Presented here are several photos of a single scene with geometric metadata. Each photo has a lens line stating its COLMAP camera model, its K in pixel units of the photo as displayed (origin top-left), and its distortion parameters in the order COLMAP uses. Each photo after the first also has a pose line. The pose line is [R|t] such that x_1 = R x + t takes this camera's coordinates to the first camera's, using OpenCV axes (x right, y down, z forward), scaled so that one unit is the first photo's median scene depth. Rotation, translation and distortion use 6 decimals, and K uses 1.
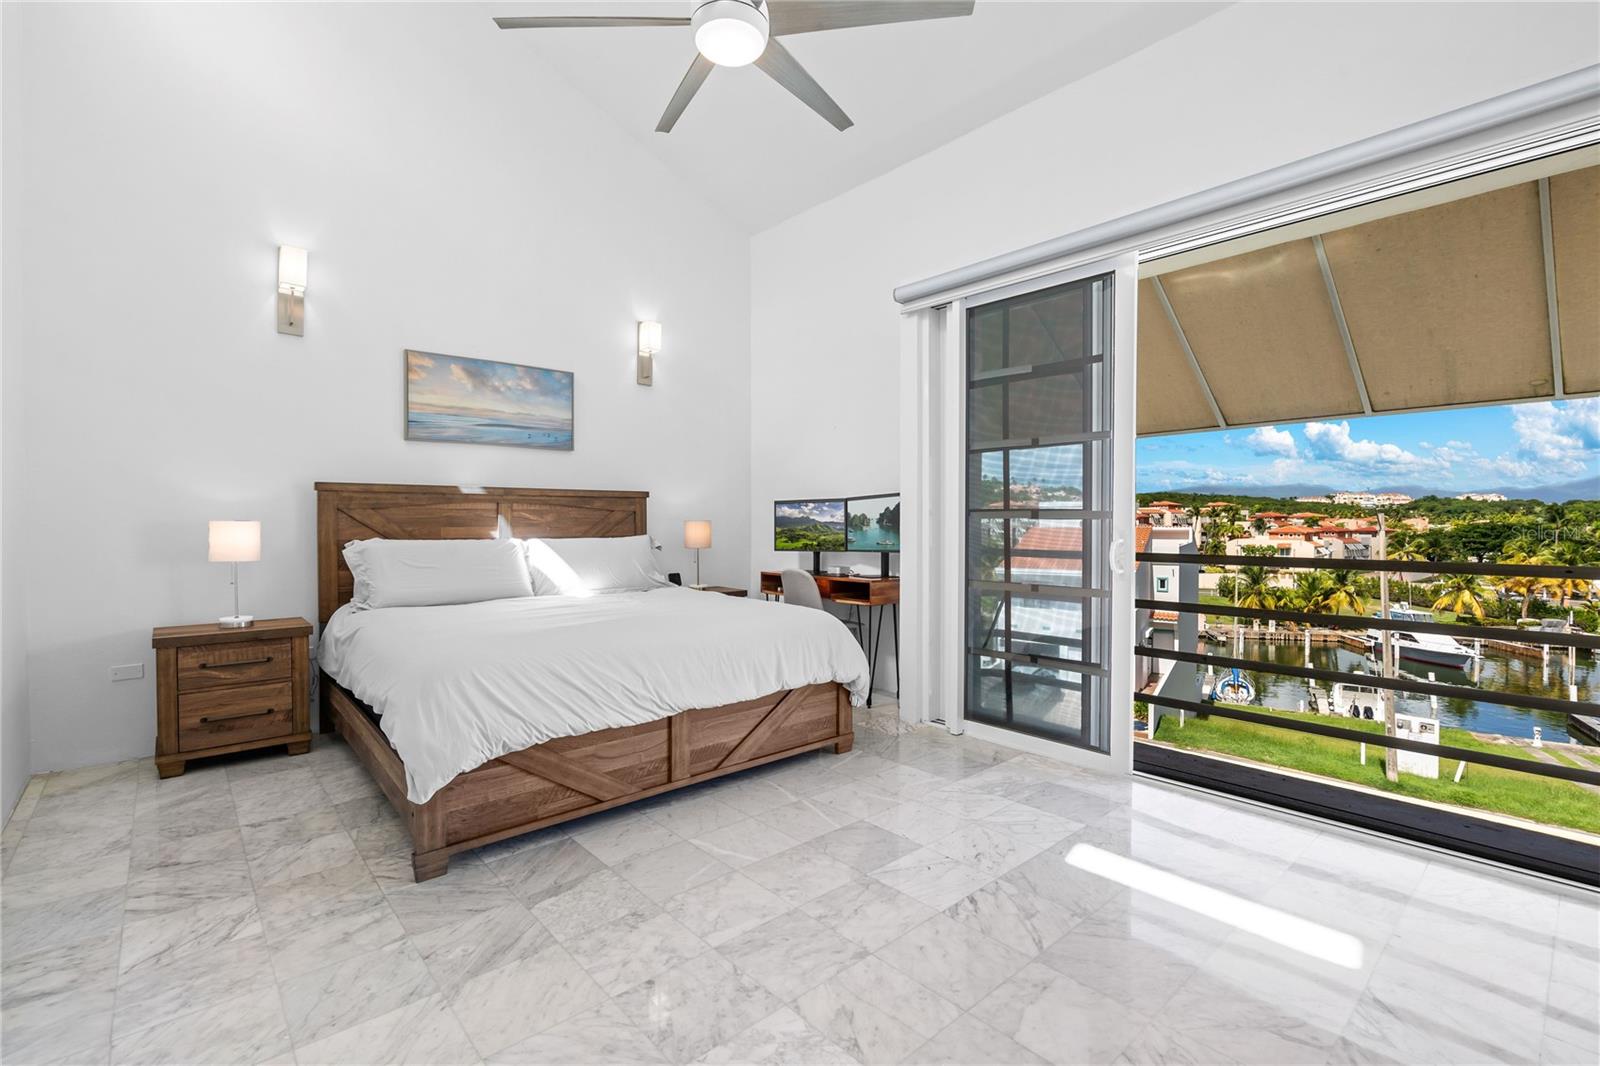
lens RADIAL K [[716.1, 0, 792.6], [0, 716.1, 533.8], [0, 0, 1]] dist [-0.000056, 0.000146]
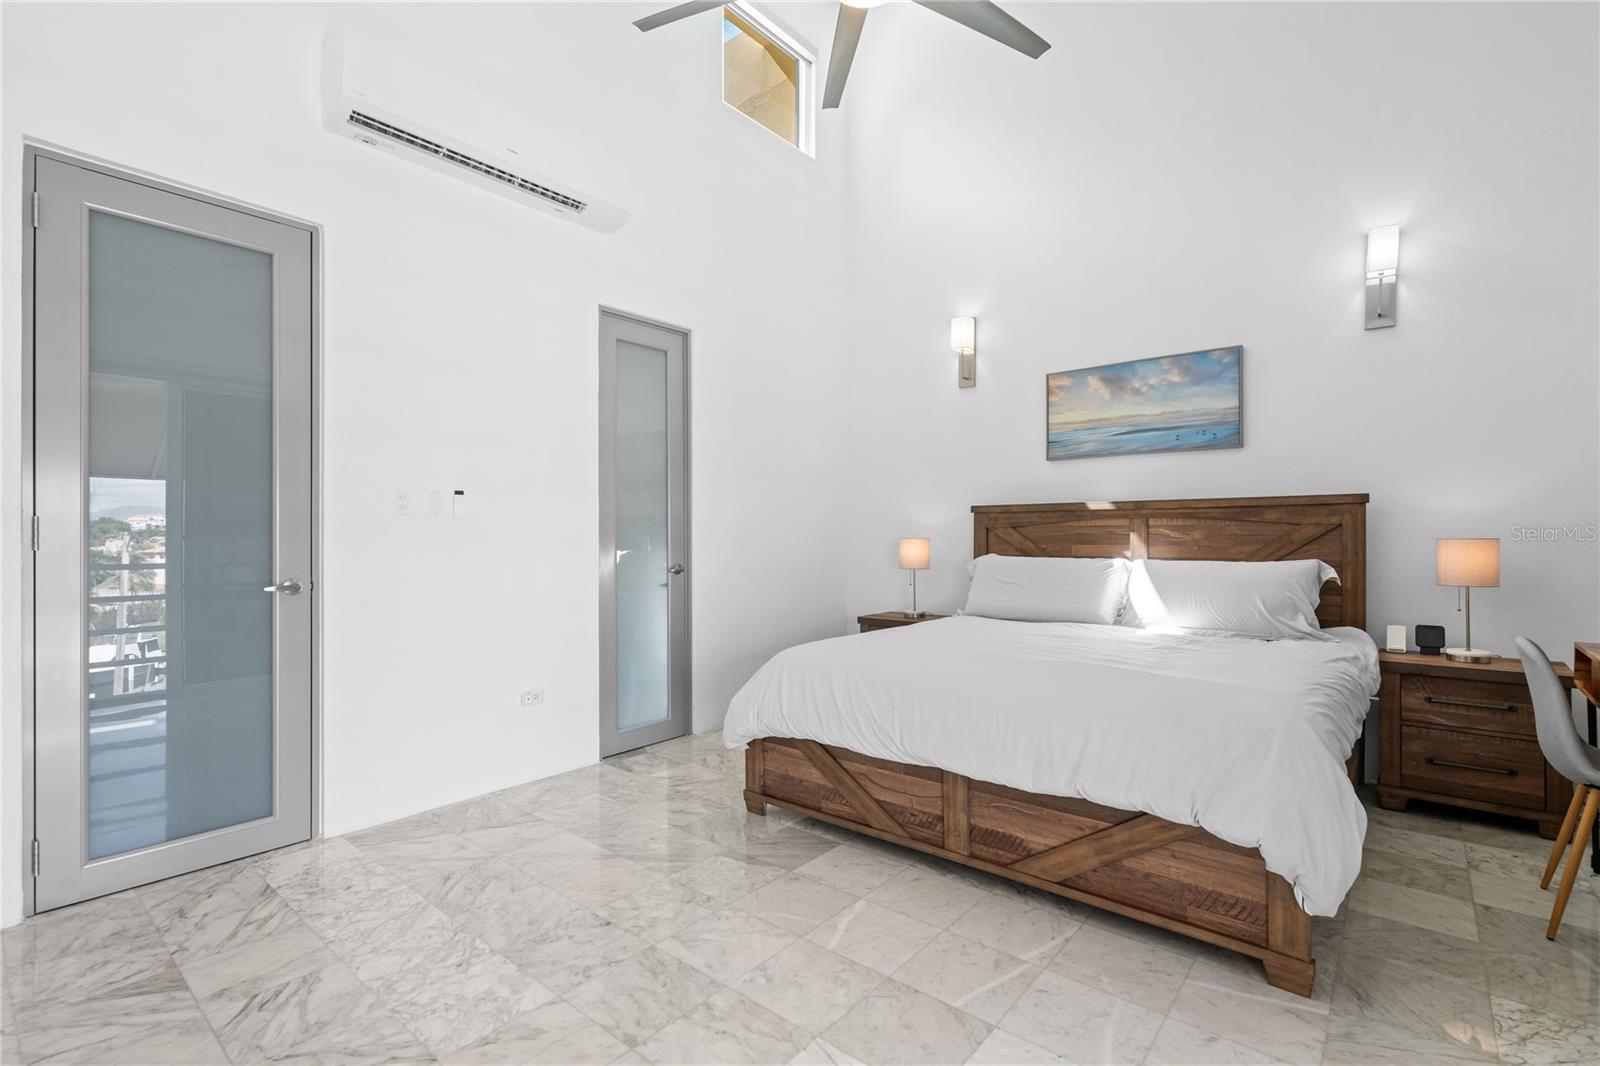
lens RADIAL K [[735.0, 0, 800.0], [0, 735.0, 533.0], [0, 0, 1]] dist [-0.002821, -0.000108]
pose [[0.149307, -0.006593, -0.988769, 0.458049], [-0.019129, 0.999771, -0.009555, -0.008788], [0.988606, 0.020341, 0.149147, 0.482171]]
